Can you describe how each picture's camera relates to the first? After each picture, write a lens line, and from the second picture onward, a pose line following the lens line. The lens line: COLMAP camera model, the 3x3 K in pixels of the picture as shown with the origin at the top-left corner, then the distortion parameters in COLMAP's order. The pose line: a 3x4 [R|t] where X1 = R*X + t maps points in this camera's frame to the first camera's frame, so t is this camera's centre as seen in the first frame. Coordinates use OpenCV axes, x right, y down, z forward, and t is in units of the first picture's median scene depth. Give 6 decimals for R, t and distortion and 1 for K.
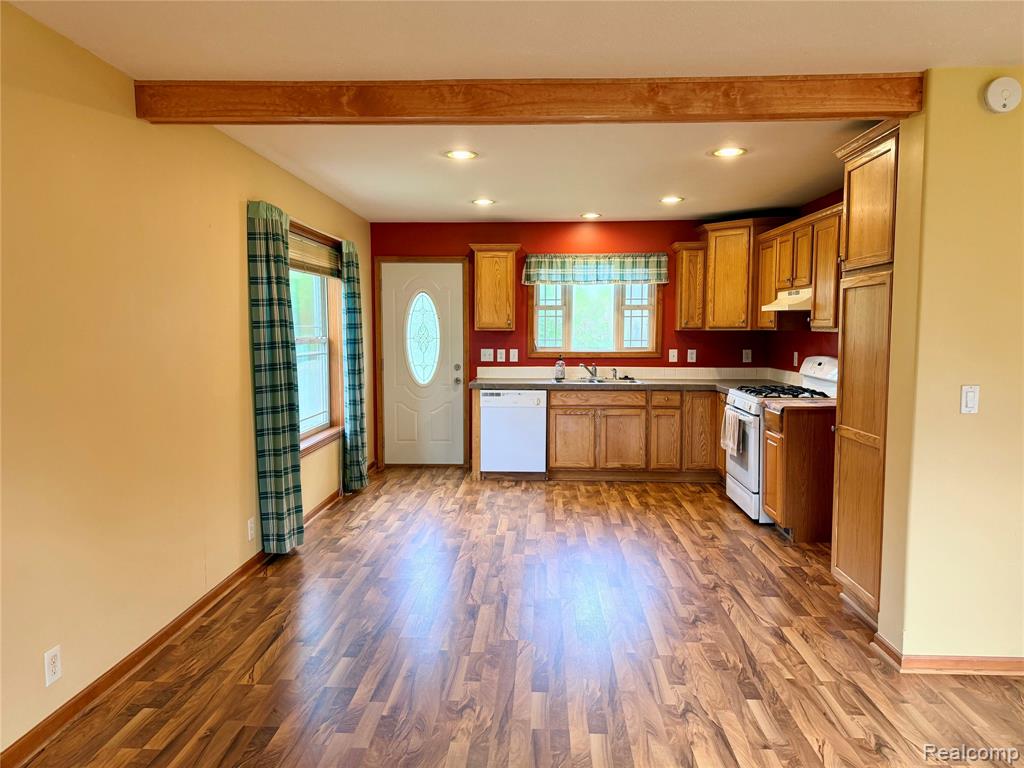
lens RADIAL K [[731.6, 0, 512.0], [0, 731.6, 384.0], [0, 0, 1]] dist [0.121030, -0.000925]
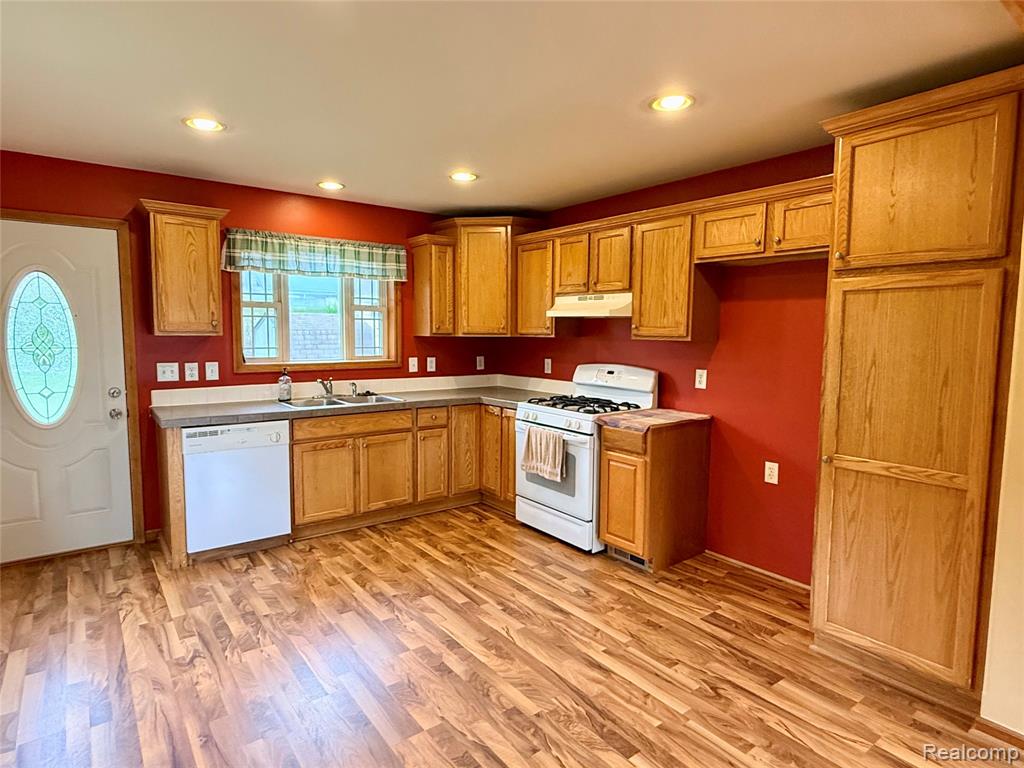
lens RADIAL K [[577.5, 0, 512.0], [0, 577.5, 384.0], [0, 0, 1]] dist [0.002154, -0.000212]
pose [[0.767380, -0.052689, 0.639024, -0.141967], [0.042181, 0.998607, 0.031684, -0.034780], [-0.639804, 0.002641, 0.768534, 0.423079]]
